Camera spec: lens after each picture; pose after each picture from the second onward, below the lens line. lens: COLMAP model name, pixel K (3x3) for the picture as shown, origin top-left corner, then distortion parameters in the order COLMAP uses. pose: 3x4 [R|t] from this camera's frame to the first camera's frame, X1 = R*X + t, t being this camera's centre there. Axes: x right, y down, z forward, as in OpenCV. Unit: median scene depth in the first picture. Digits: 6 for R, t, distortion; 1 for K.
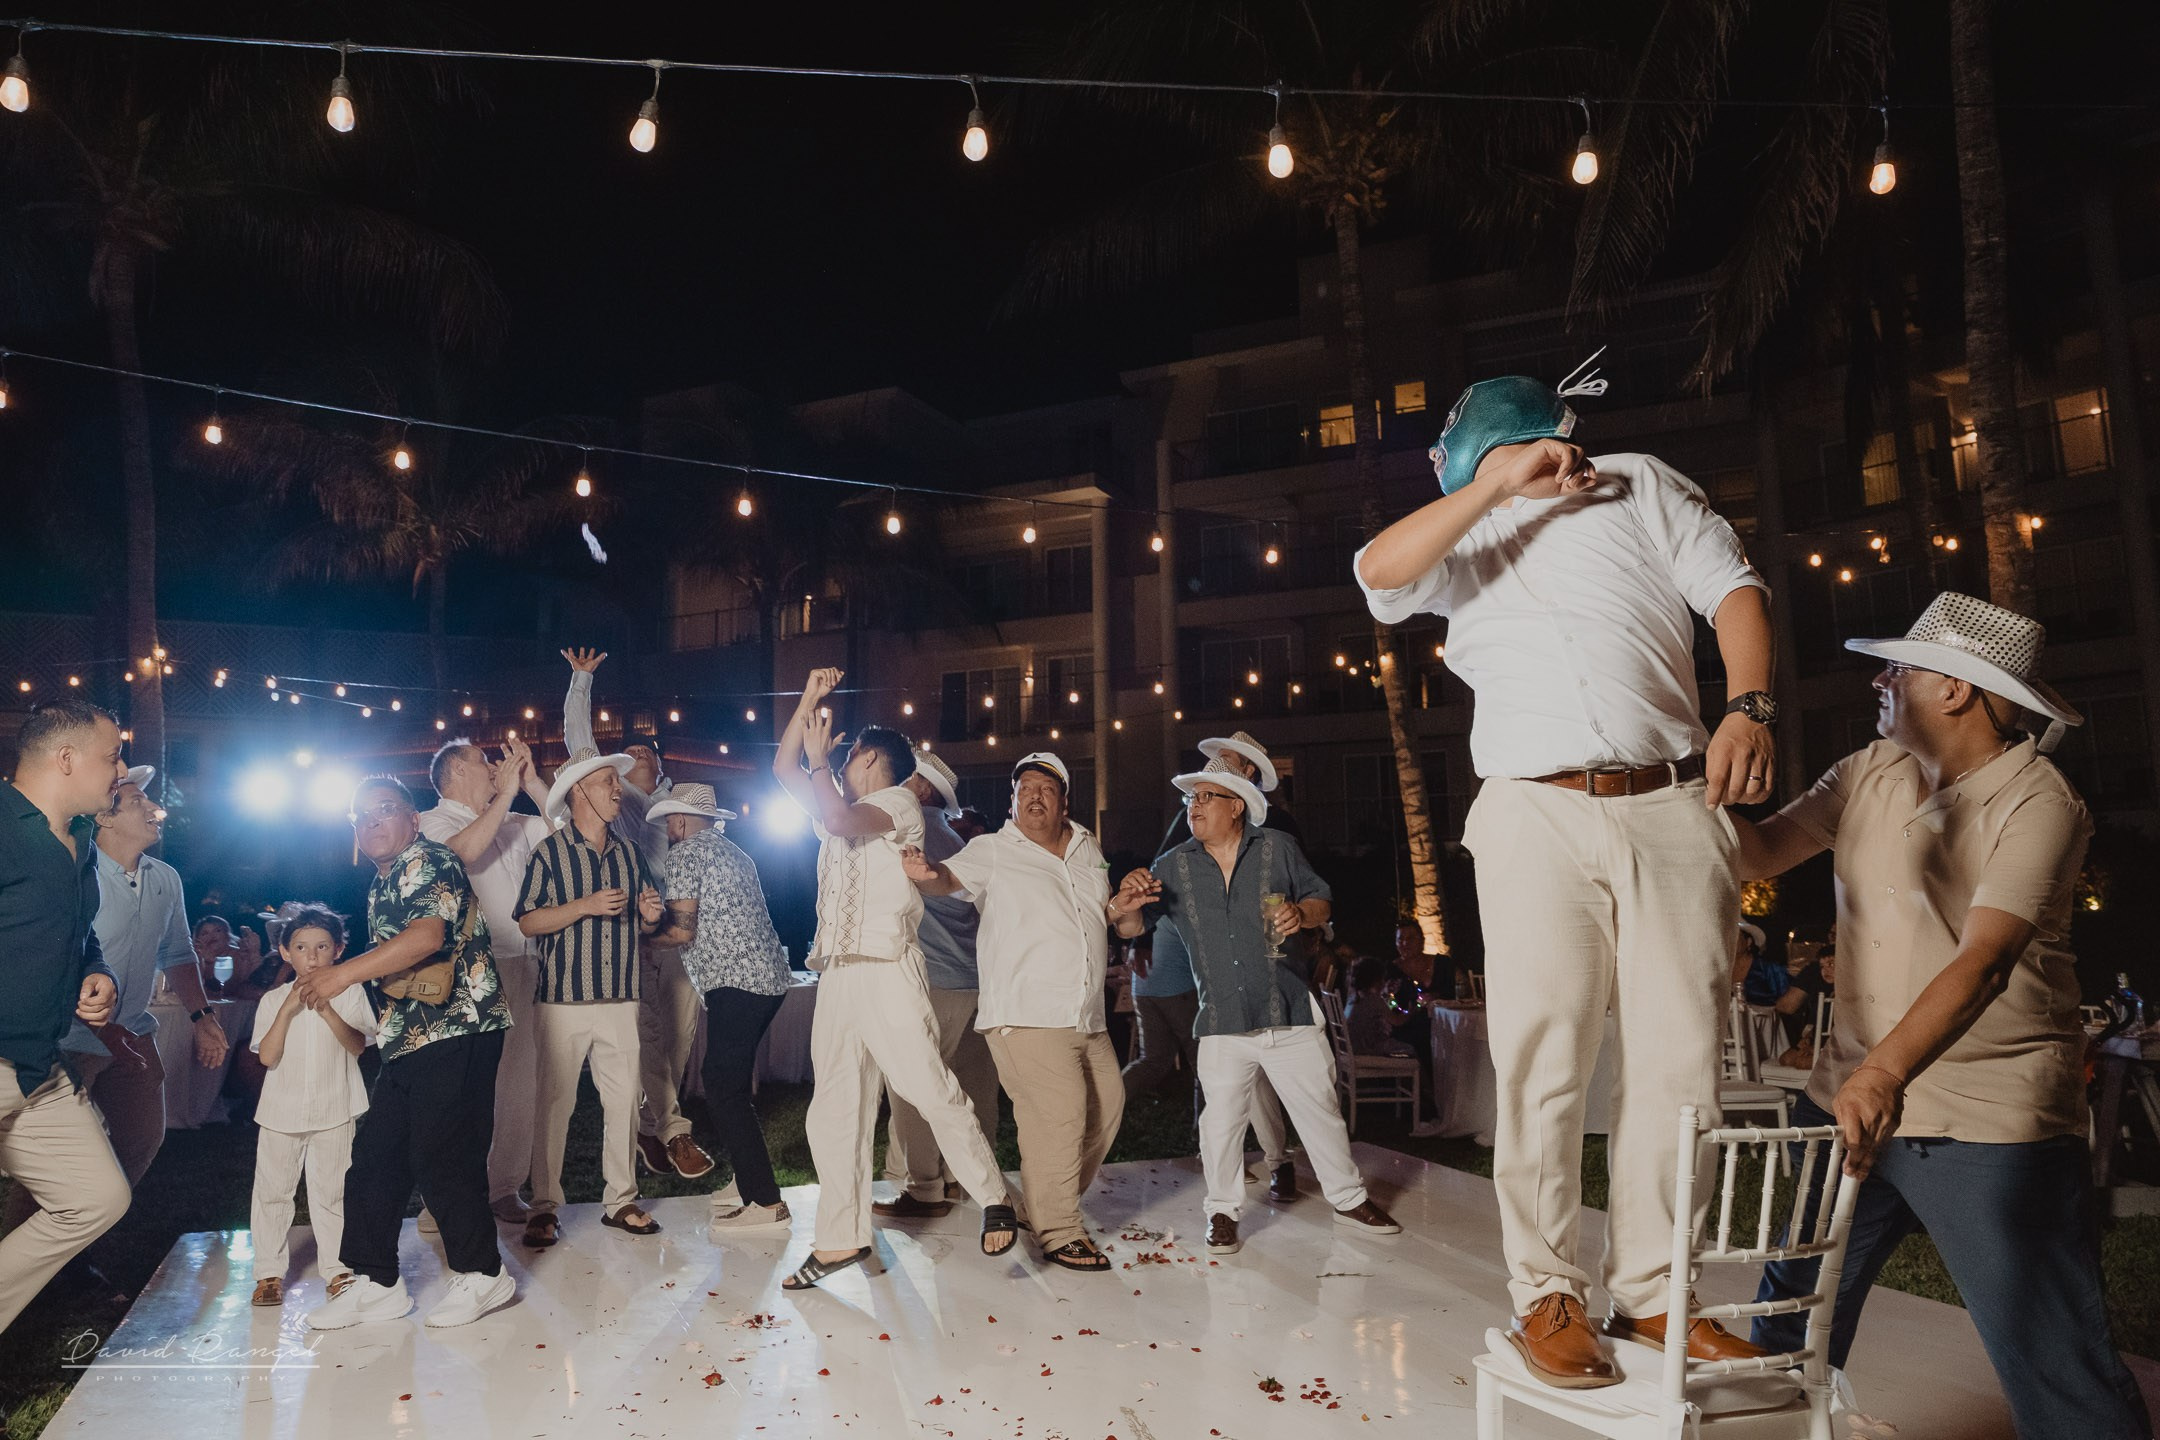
lens RADIAL K [[1637.4, 0, 1023.4], [0, 1637.4, 691.8], [0, 0, 1]] dist [-0.017542, -0.002367]
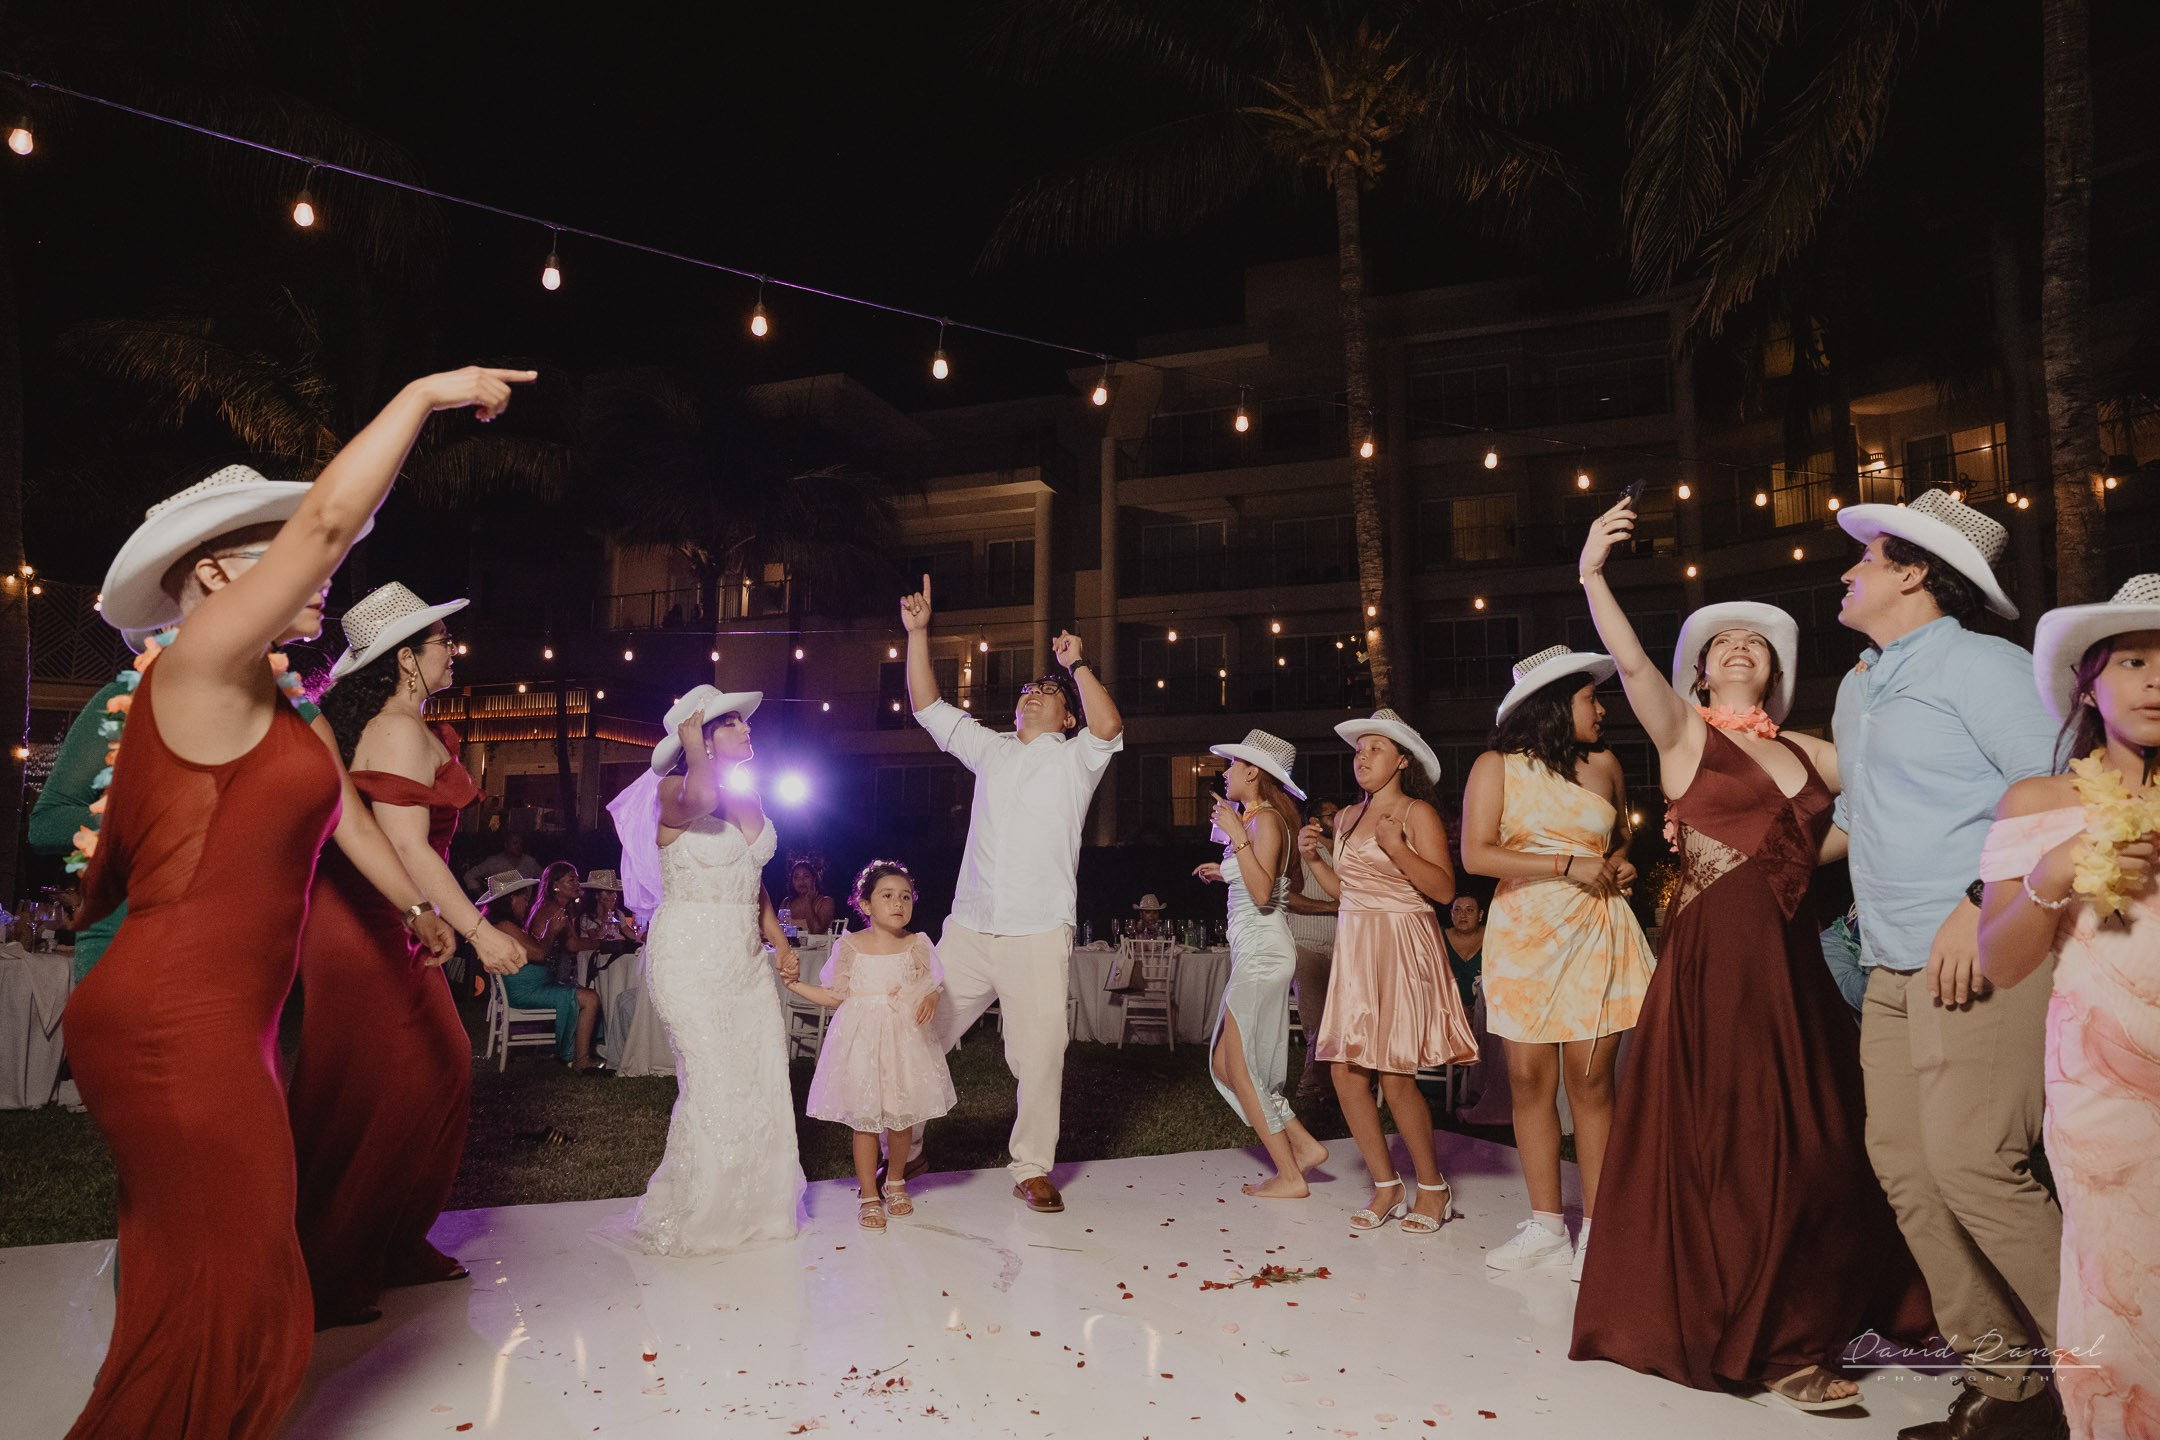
lens RADIAL K [[1511.1, 0, 1071.2], [0, 1511.1, 721.4], [0, 0, 1]] dist [-0.016251, 0.004398]
pose [[0.994911, 0.029589, 0.096319, -0.040994], [-0.030147, 0.999536, 0.004341, 0.033564], [-0.096146, -0.007223, 0.995341, 0.126111]]
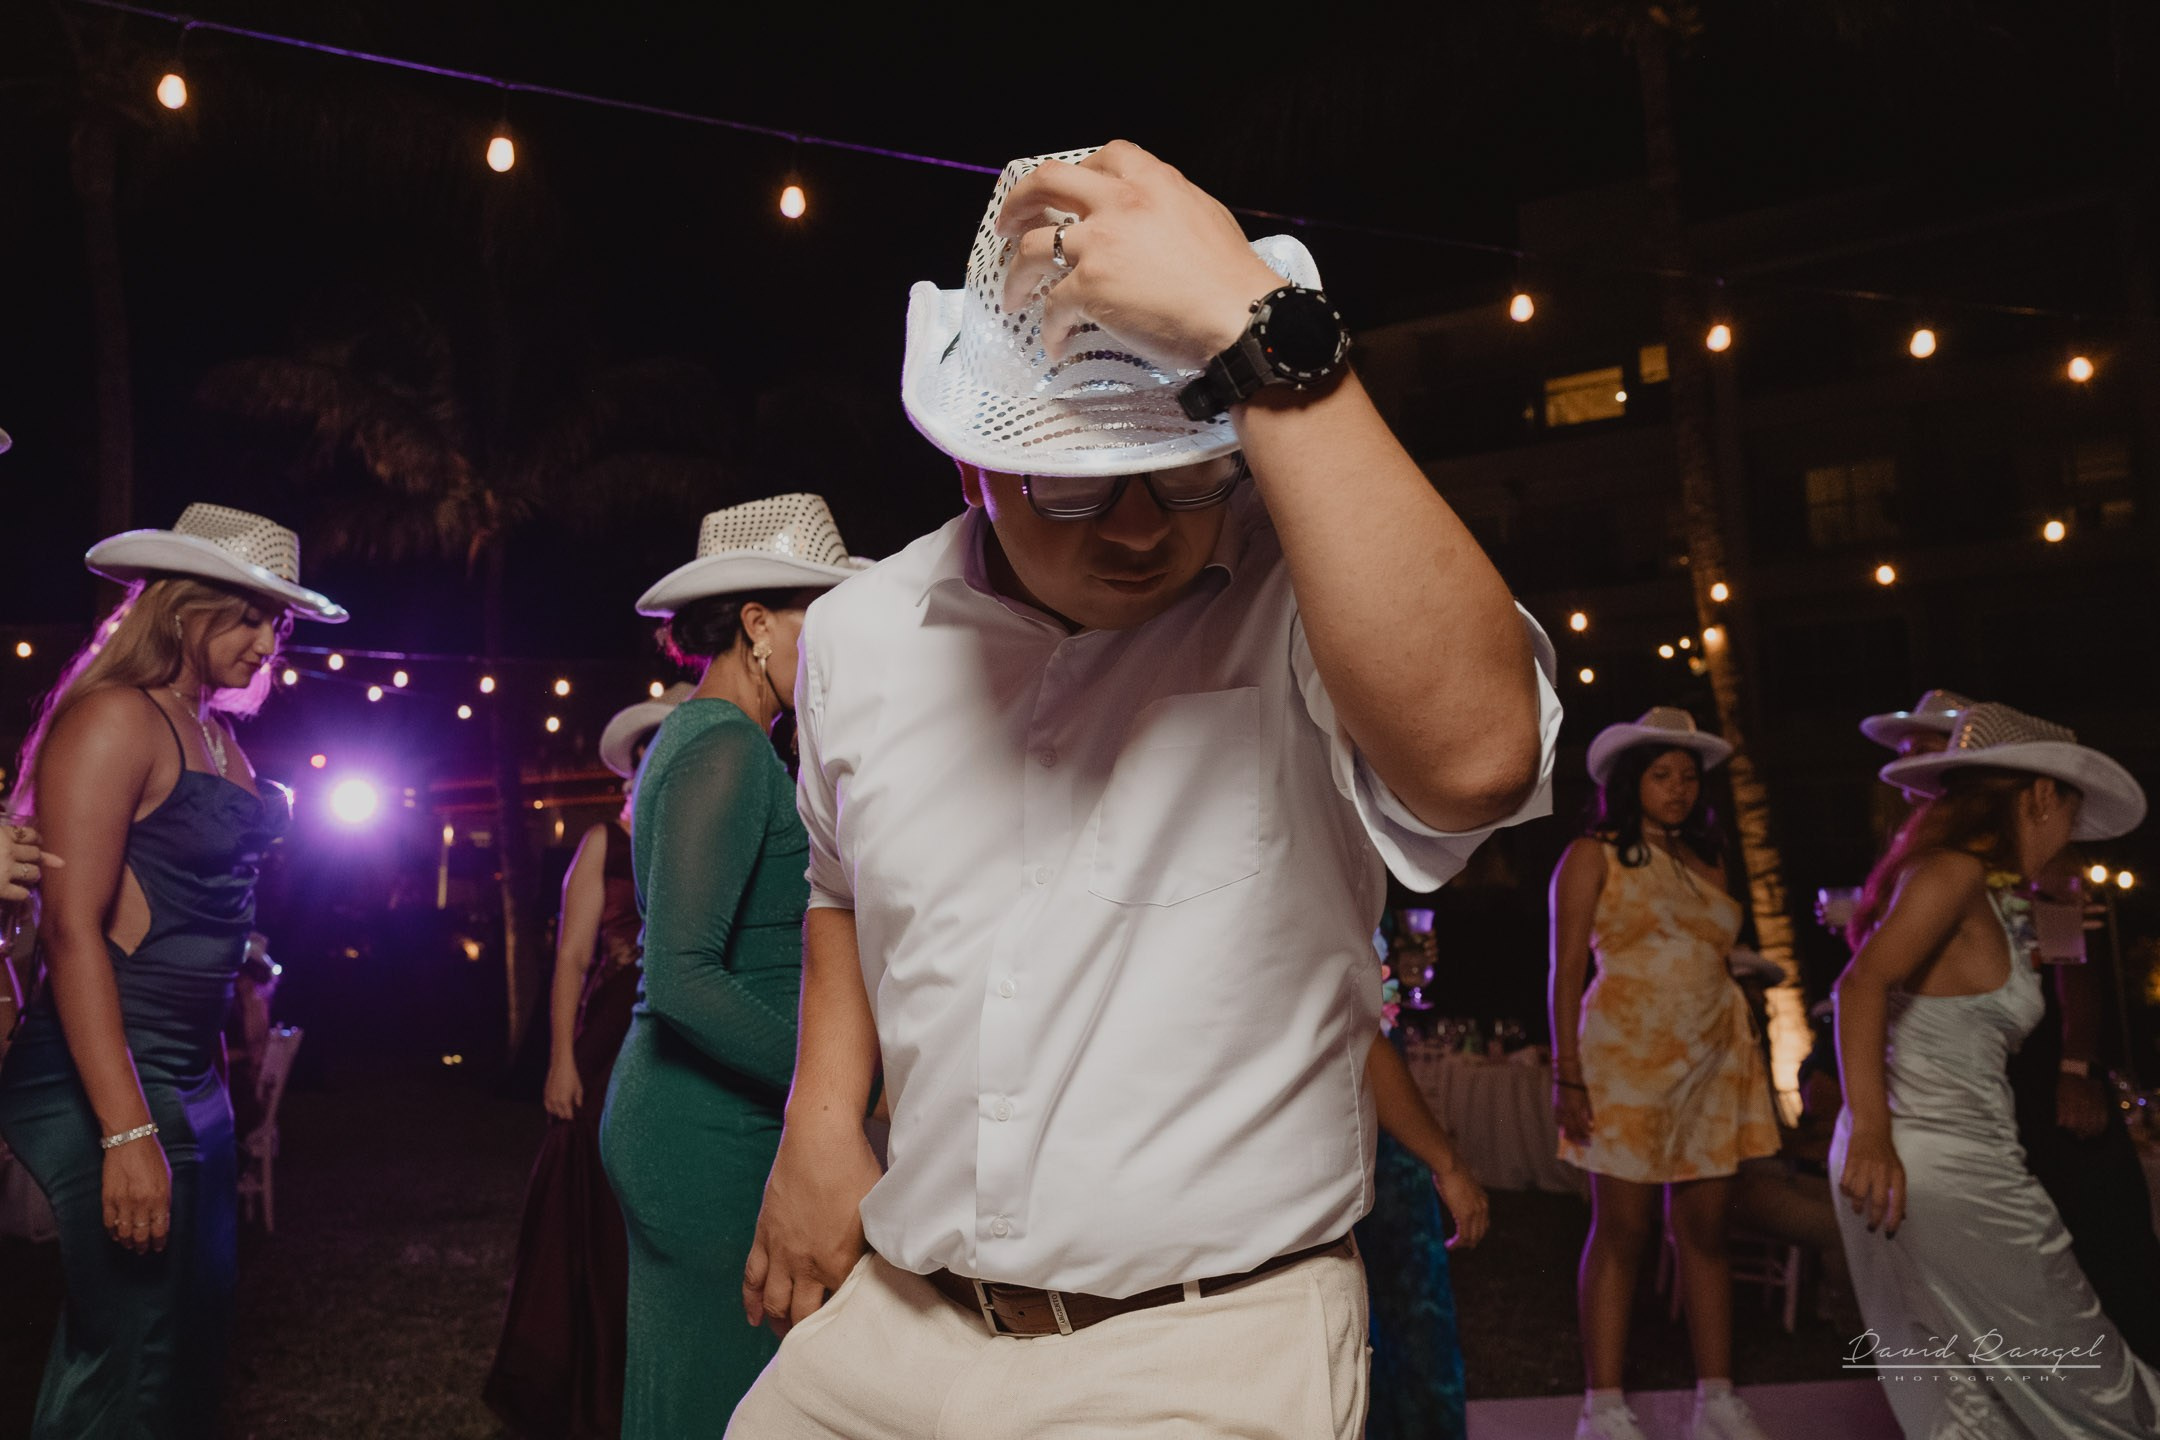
lens RADIAL K [[1677.4, 0, 921.3], [0, 1677.4, 698.2], [0, 0, 1]] dist [-0.031221, 0.006185]
pose [[0.989630, 0.002592, -0.143619, -0.021280], [-0.007561, 0.999391, -0.034062, 0.036442], [0.143443, 0.034795, 0.989047, 0.214925]]
